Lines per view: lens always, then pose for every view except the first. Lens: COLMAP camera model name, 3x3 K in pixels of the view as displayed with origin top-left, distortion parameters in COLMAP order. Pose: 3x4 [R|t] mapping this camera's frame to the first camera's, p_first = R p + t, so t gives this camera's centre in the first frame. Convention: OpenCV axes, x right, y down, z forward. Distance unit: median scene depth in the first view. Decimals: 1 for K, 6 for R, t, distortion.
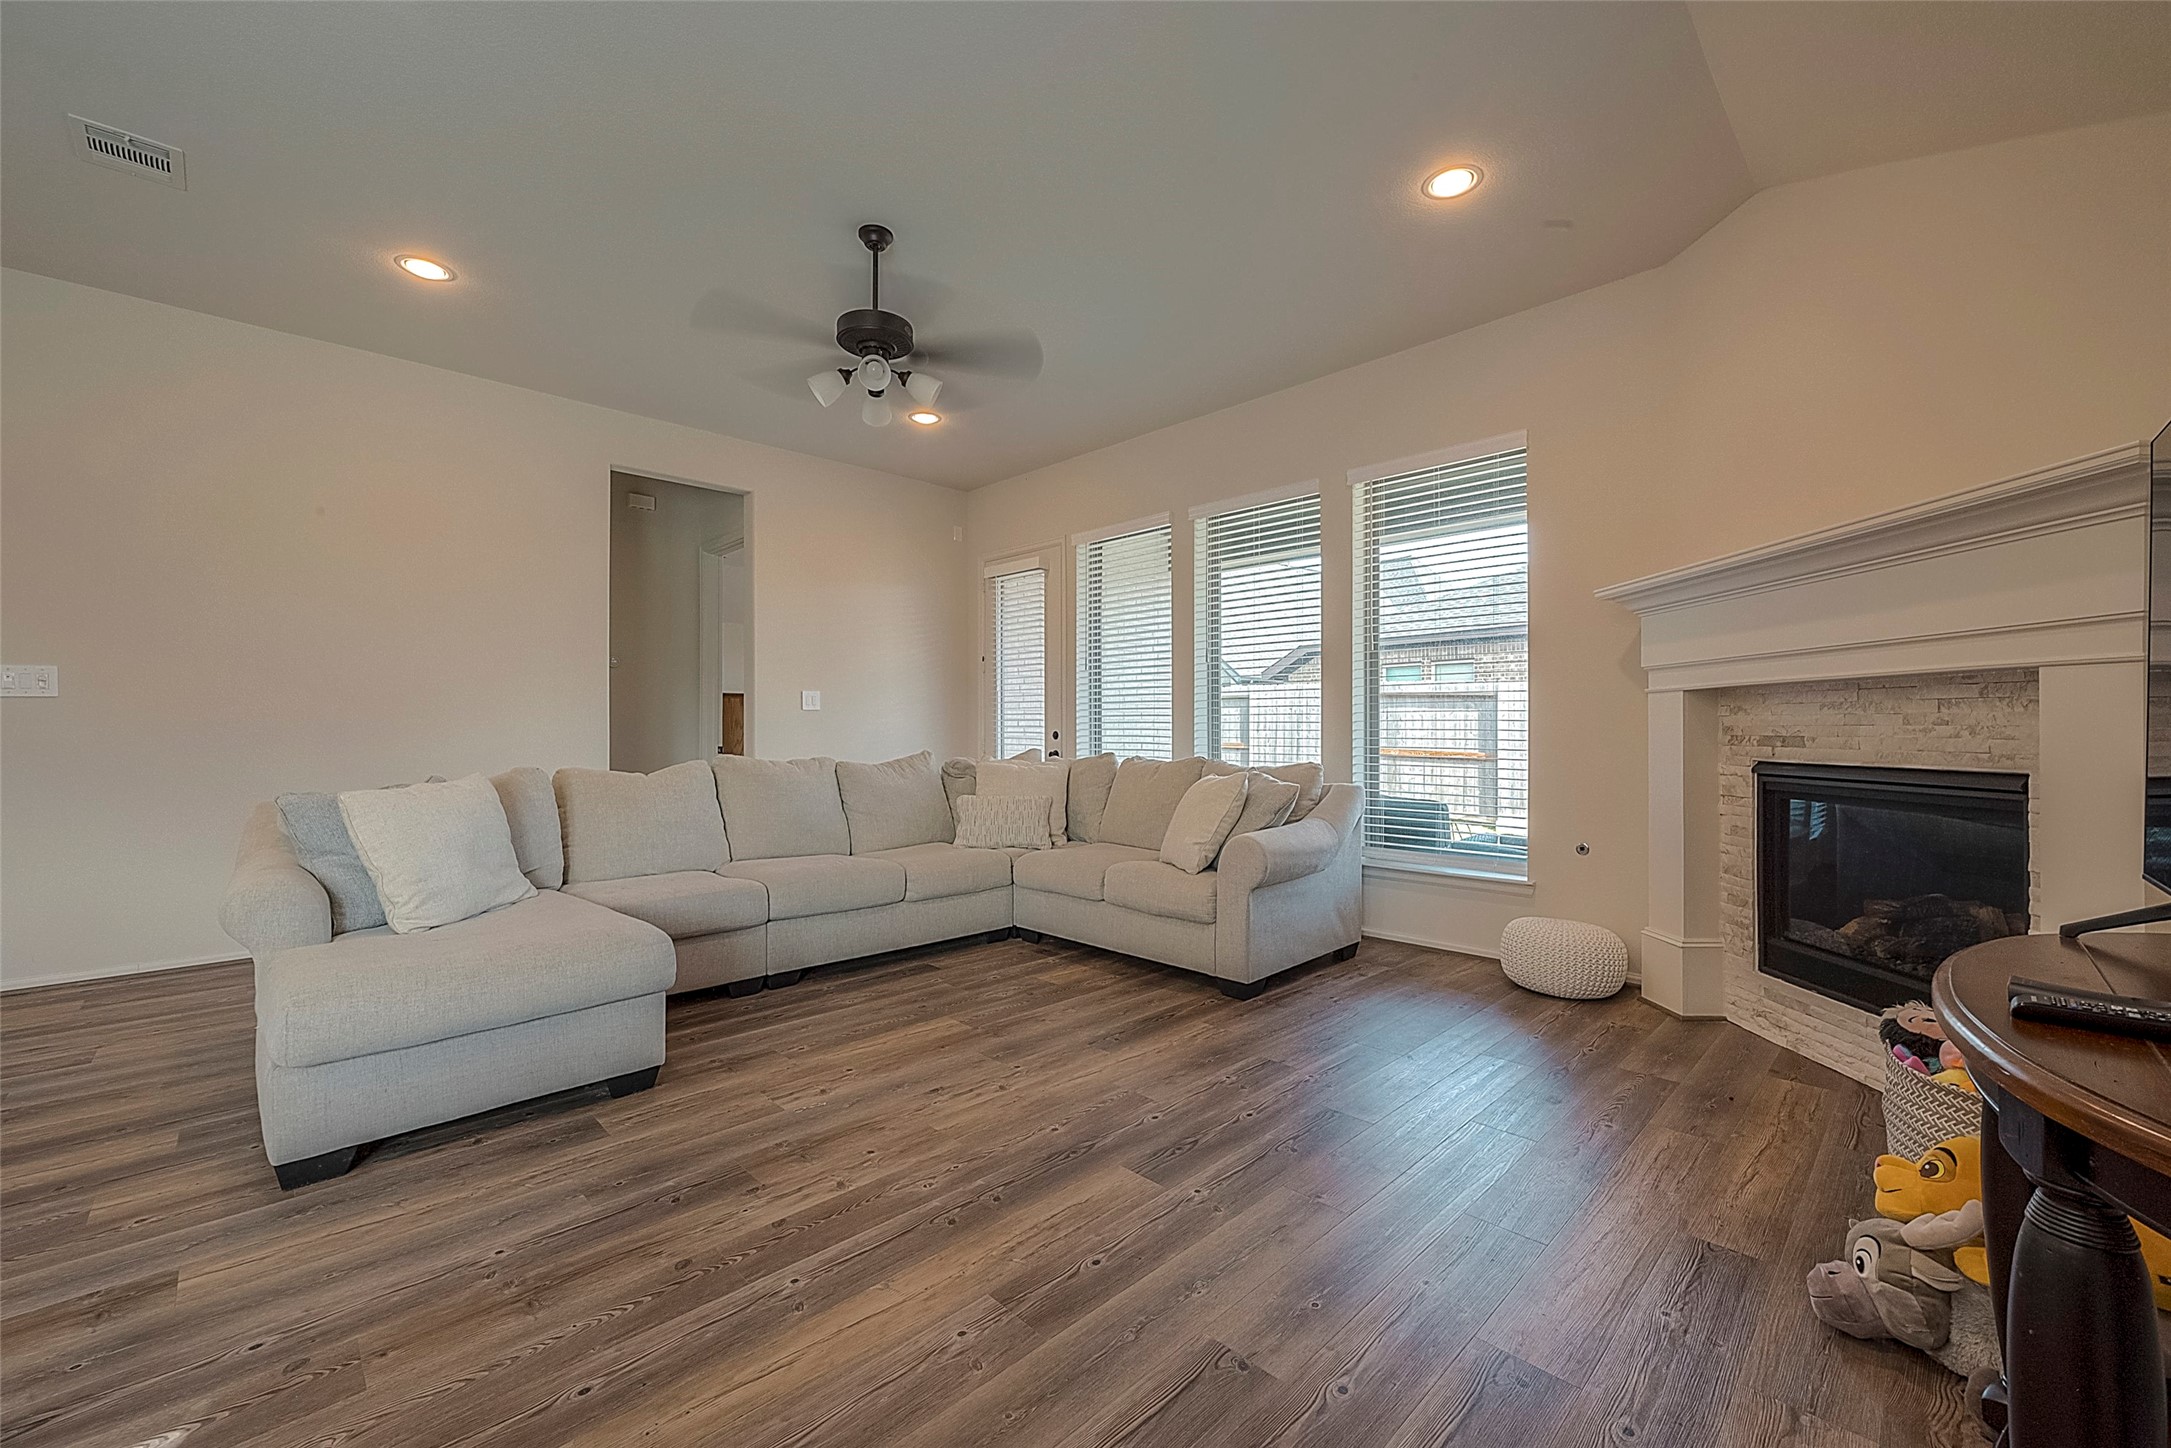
lens RADIAL K [[861.6, 0, 1106.3], [0, 861.6, 704.3], [0, 0, 1]] dist [-0.006057, 0.001007]
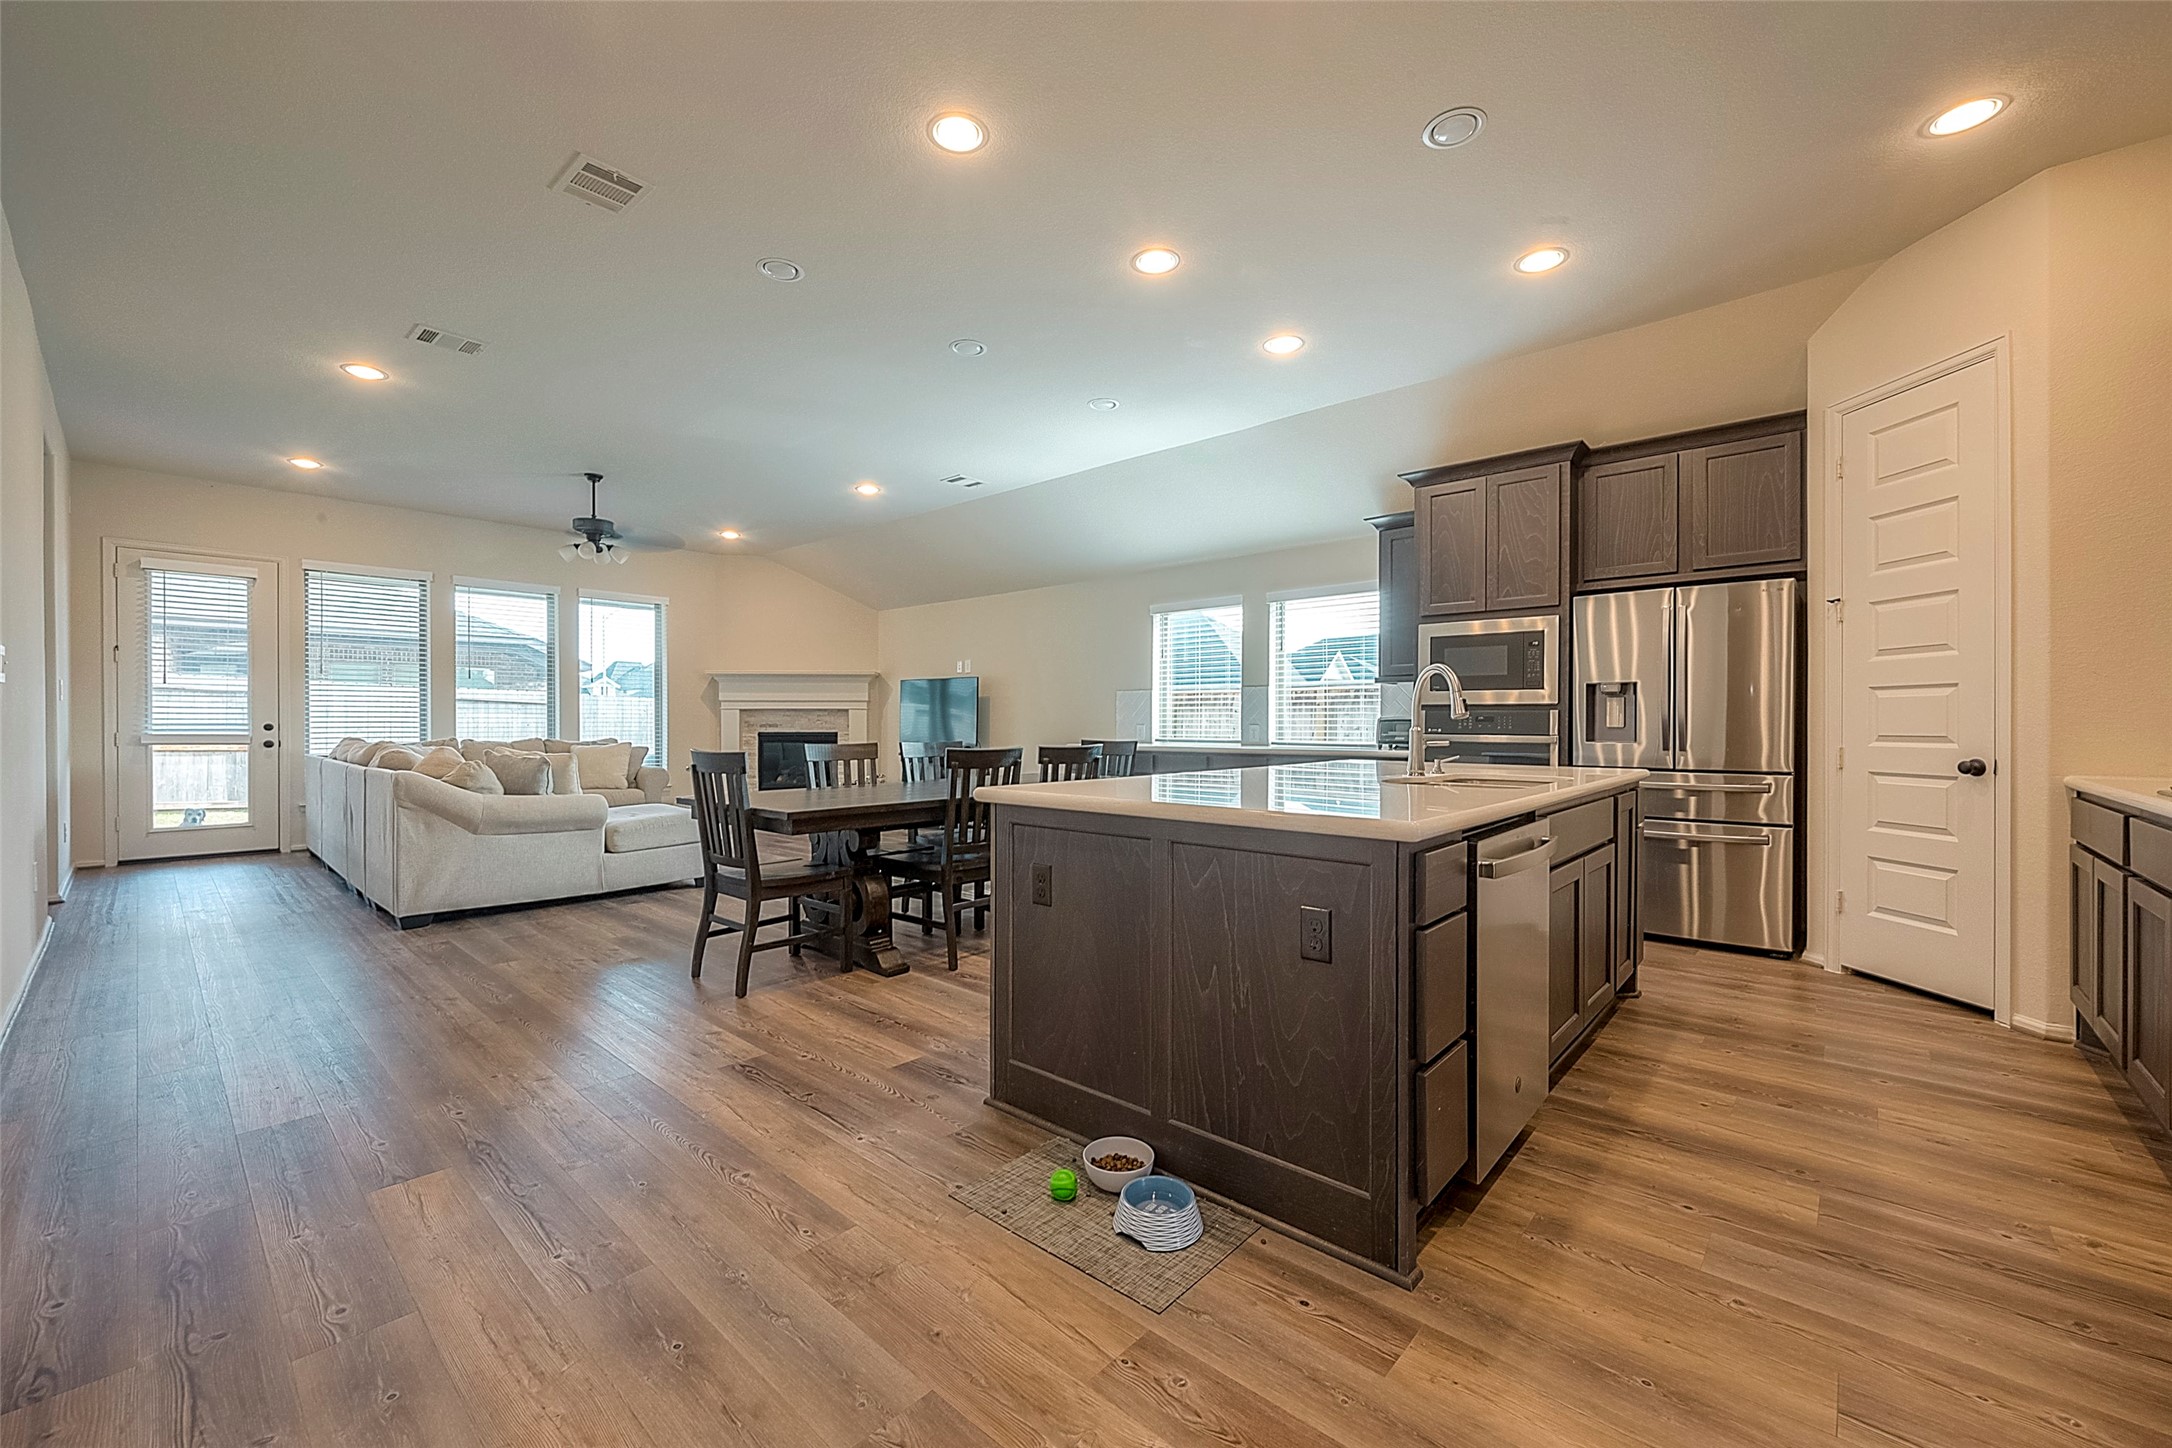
lens RADIAL K [[862.0, 0, 1073.8], [0, 862.0, 728.8], [0, 0, 1]] dist [-0.006057, 0.001007]
pose [[-0.043297, -0.007307, 0.999036, -2.424143], [-0.029543, 0.999545, 0.006030, -0.000157], [-0.998625, -0.029253, -0.043493, -0.028839]]
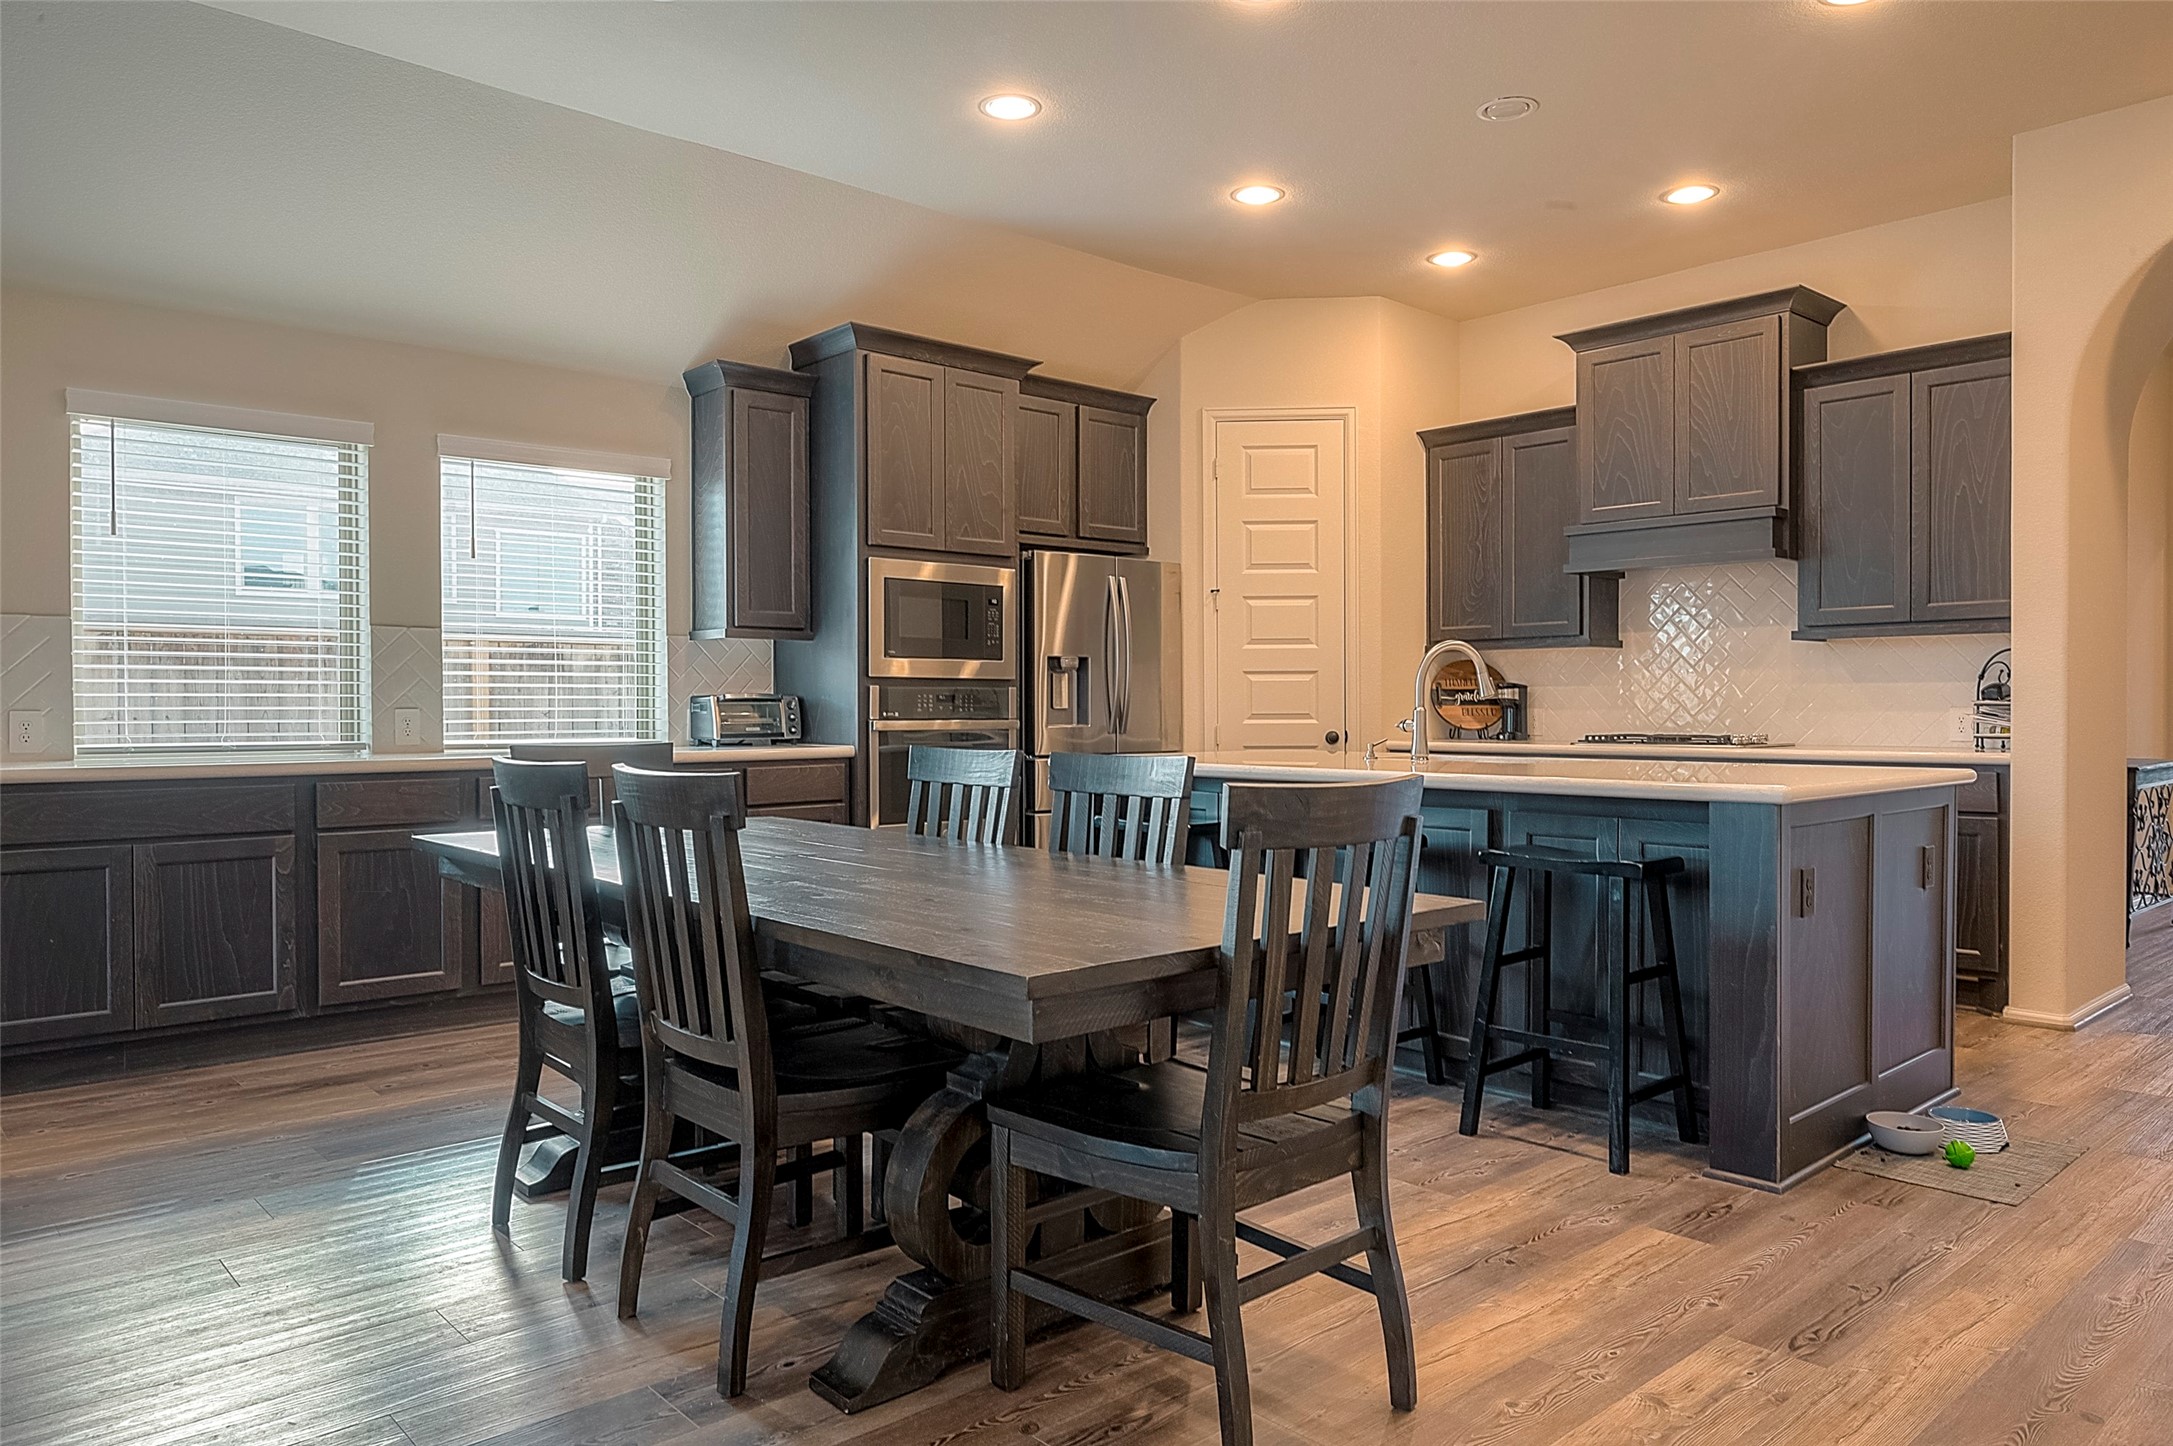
lens RADIAL K [[1454.0, 0, 1086.1], [0, 1454.0, 723.8], [0, 0, 1]] dist [0.008283, -0.003837]
pose [[-0.998770, -0.000719, 0.049568, -1.222880], [-0.001387, 0.999909, -0.013445, 0.028285], [-0.049554, -0.013497, -0.998680, 1.047927]]
